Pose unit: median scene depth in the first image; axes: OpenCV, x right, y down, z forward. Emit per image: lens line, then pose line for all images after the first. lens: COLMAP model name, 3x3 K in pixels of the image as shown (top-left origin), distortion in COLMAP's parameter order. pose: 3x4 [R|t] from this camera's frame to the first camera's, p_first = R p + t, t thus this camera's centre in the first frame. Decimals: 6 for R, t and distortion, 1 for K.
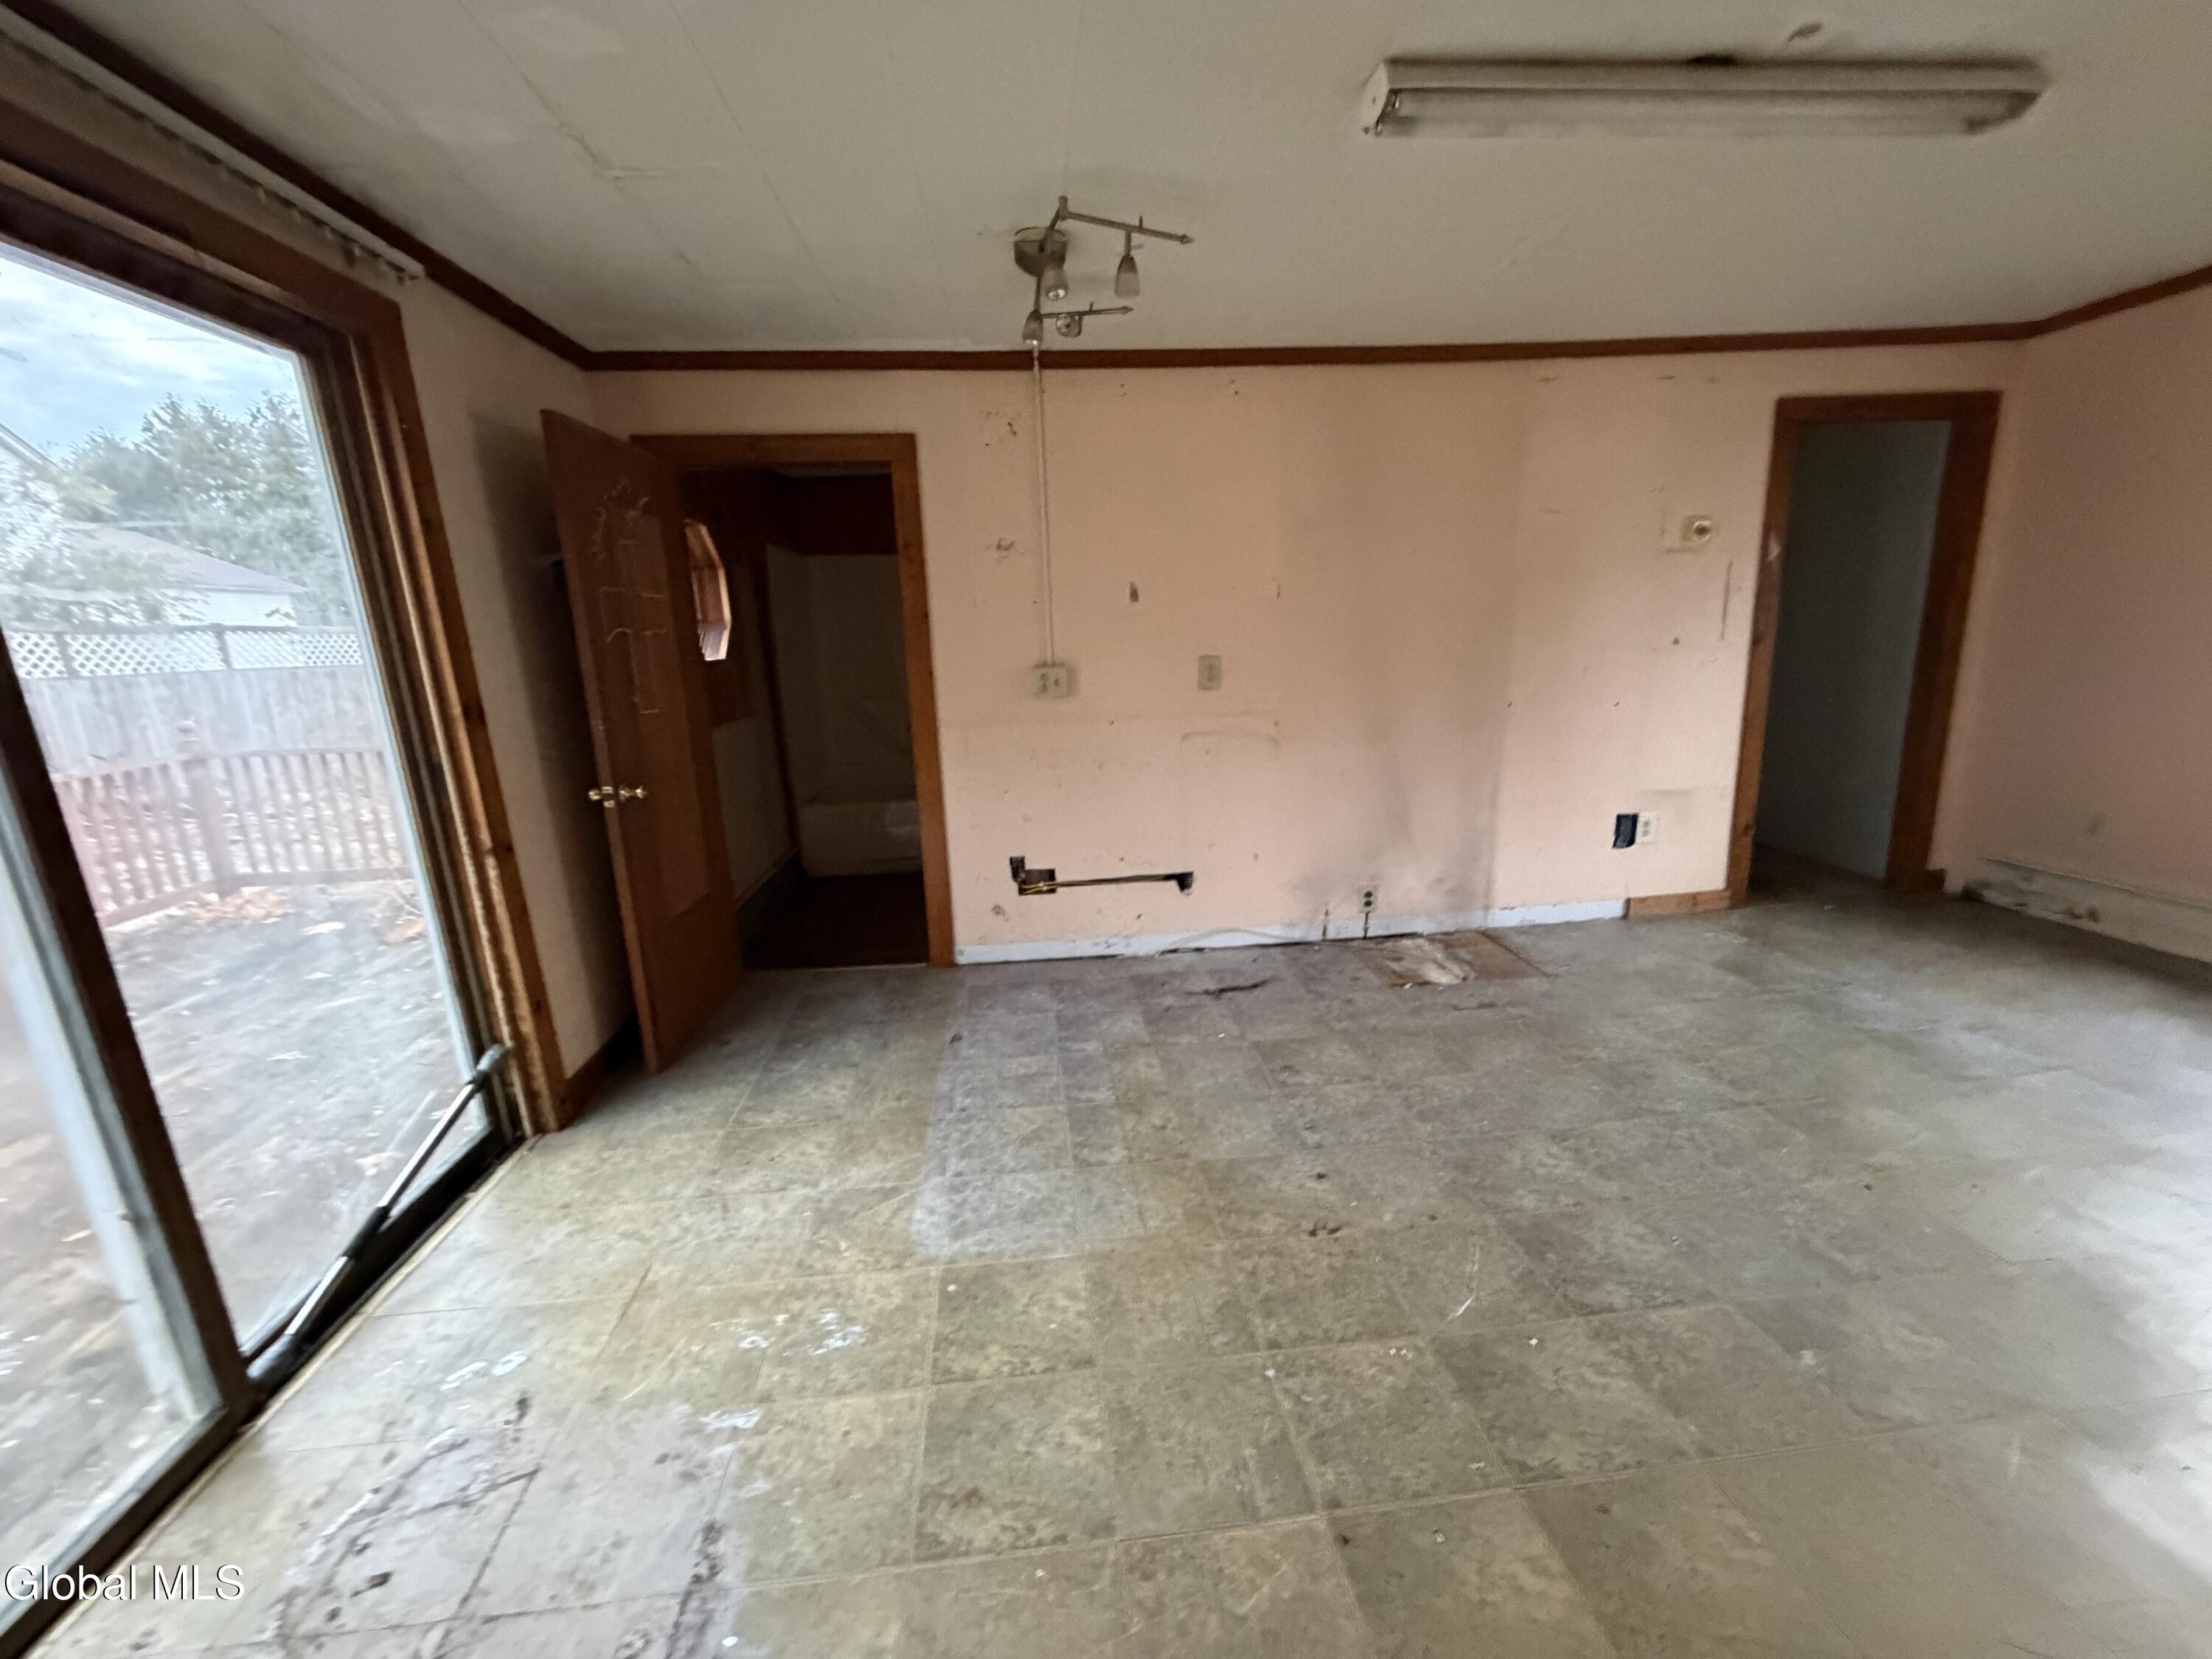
lens RADIAL K [[883.0, 0, 1100.0], [0, 883.0, 831.1], [0, 0, 1]] dist [-0.000968, 0.000373]
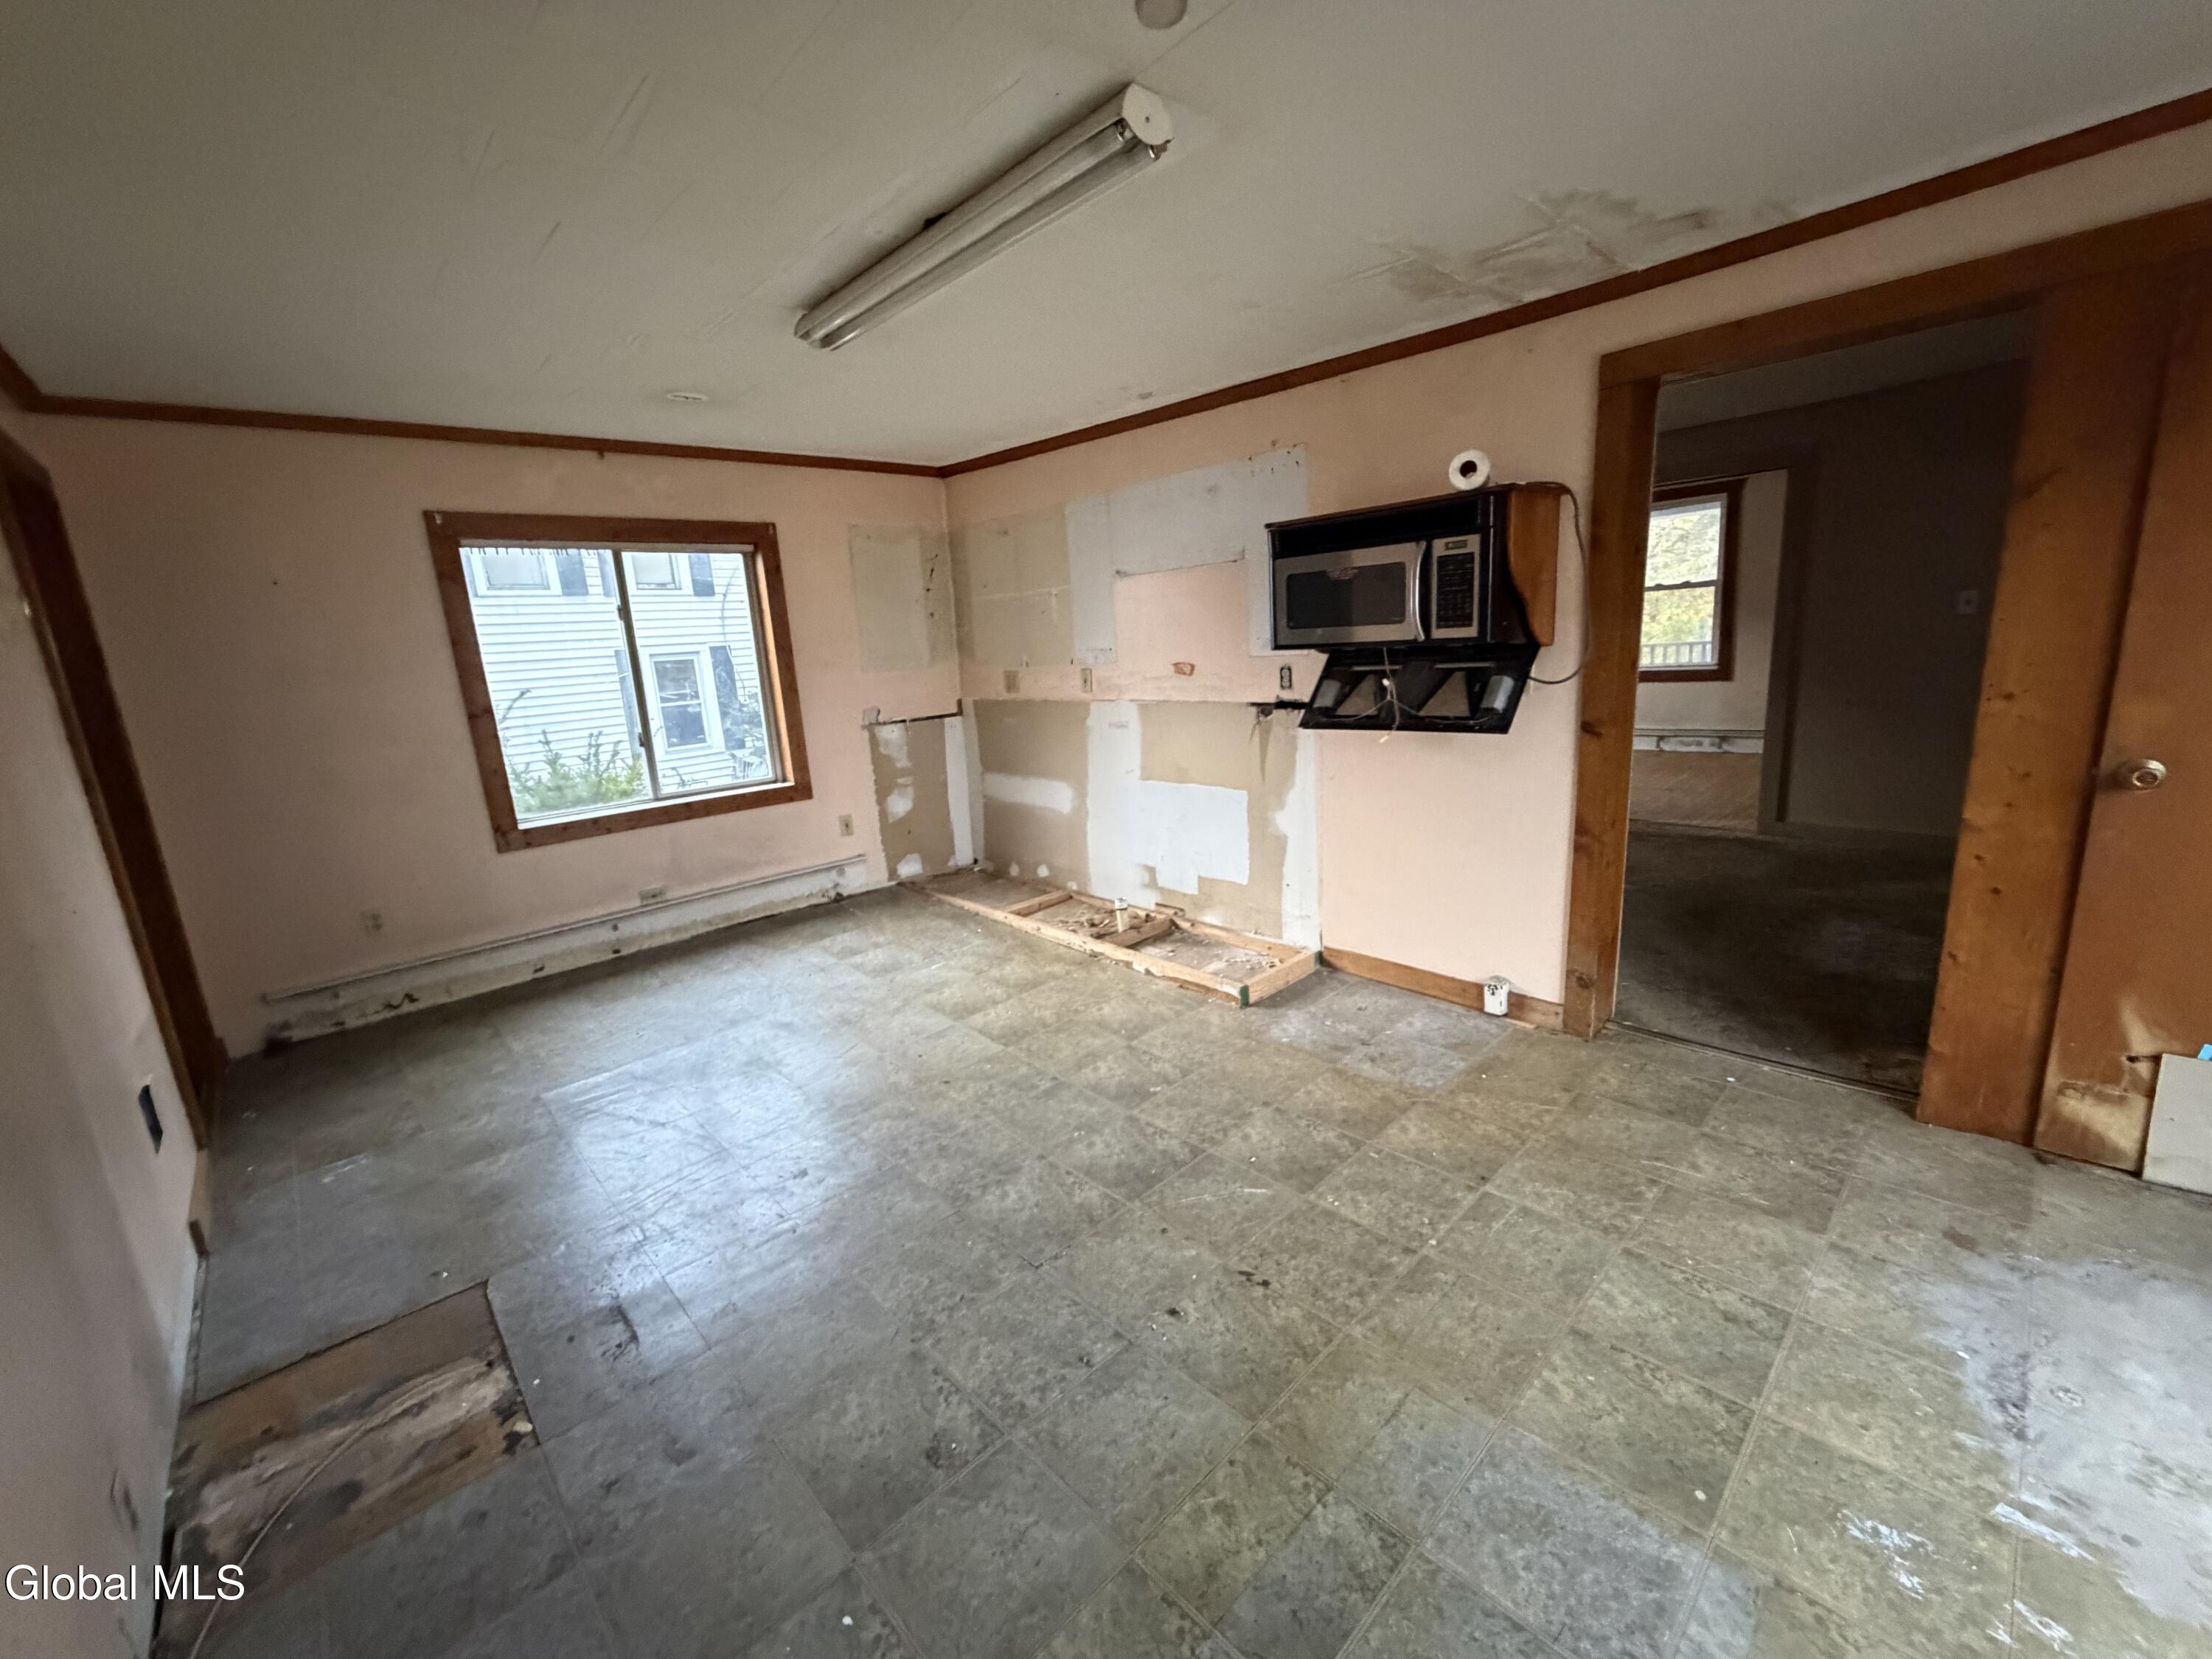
lens RADIAL K [[883.0, 0, 1100.0], [0, 883.0, 831.1], [0, 0, 1]] dist [-0.000968, 0.000373]
pose [[-0.599333, -0.098707, 0.794391, -0.215846], [0.260864, 0.914115, 0.310394, -0.202709], [-0.756802, 0.393257, -0.522110, 0.831220]]
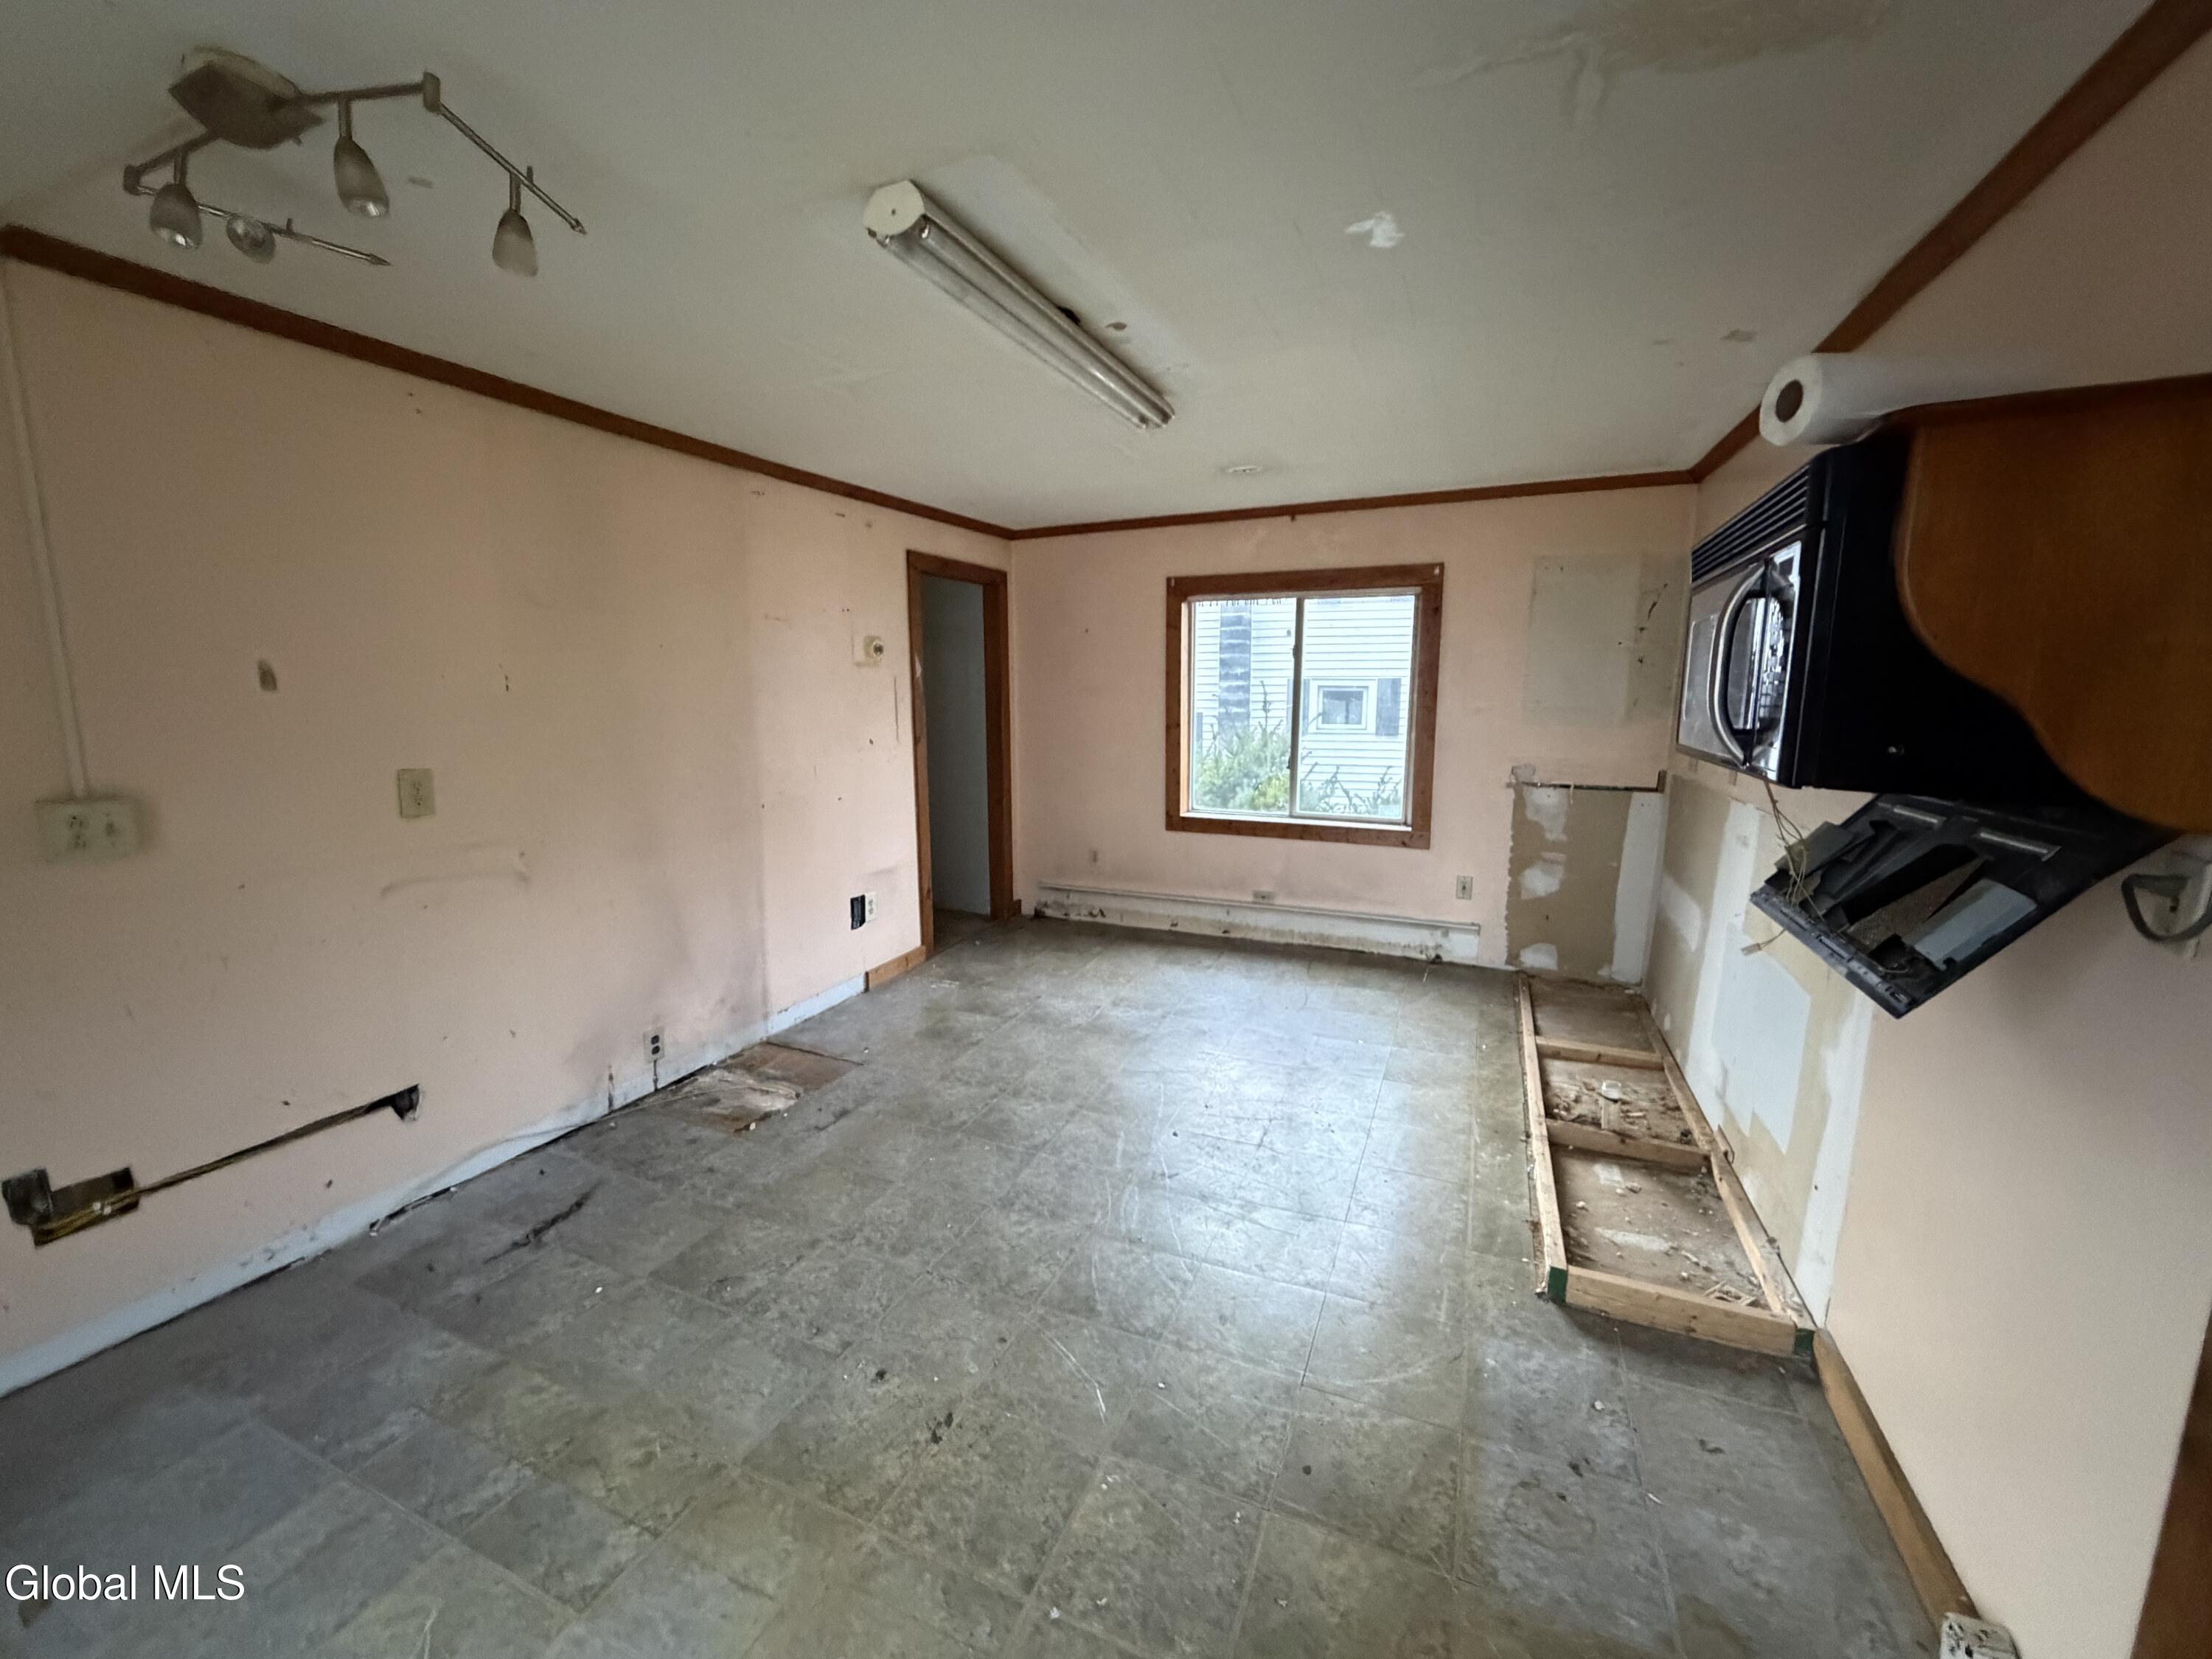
lens RADIAL K [[883.0, 0, 1100.0], [0, 883.0, 831.1], [0, 0, 1]] dist [-0.000968, 0.000373]
pose [[0.492091, -0.096289, 0.865202, -0.213055], [0.172148, 0.985001, 0.011711, -0.065799], [-0.853353, 0.143180, 0.501286, 0.196017]]
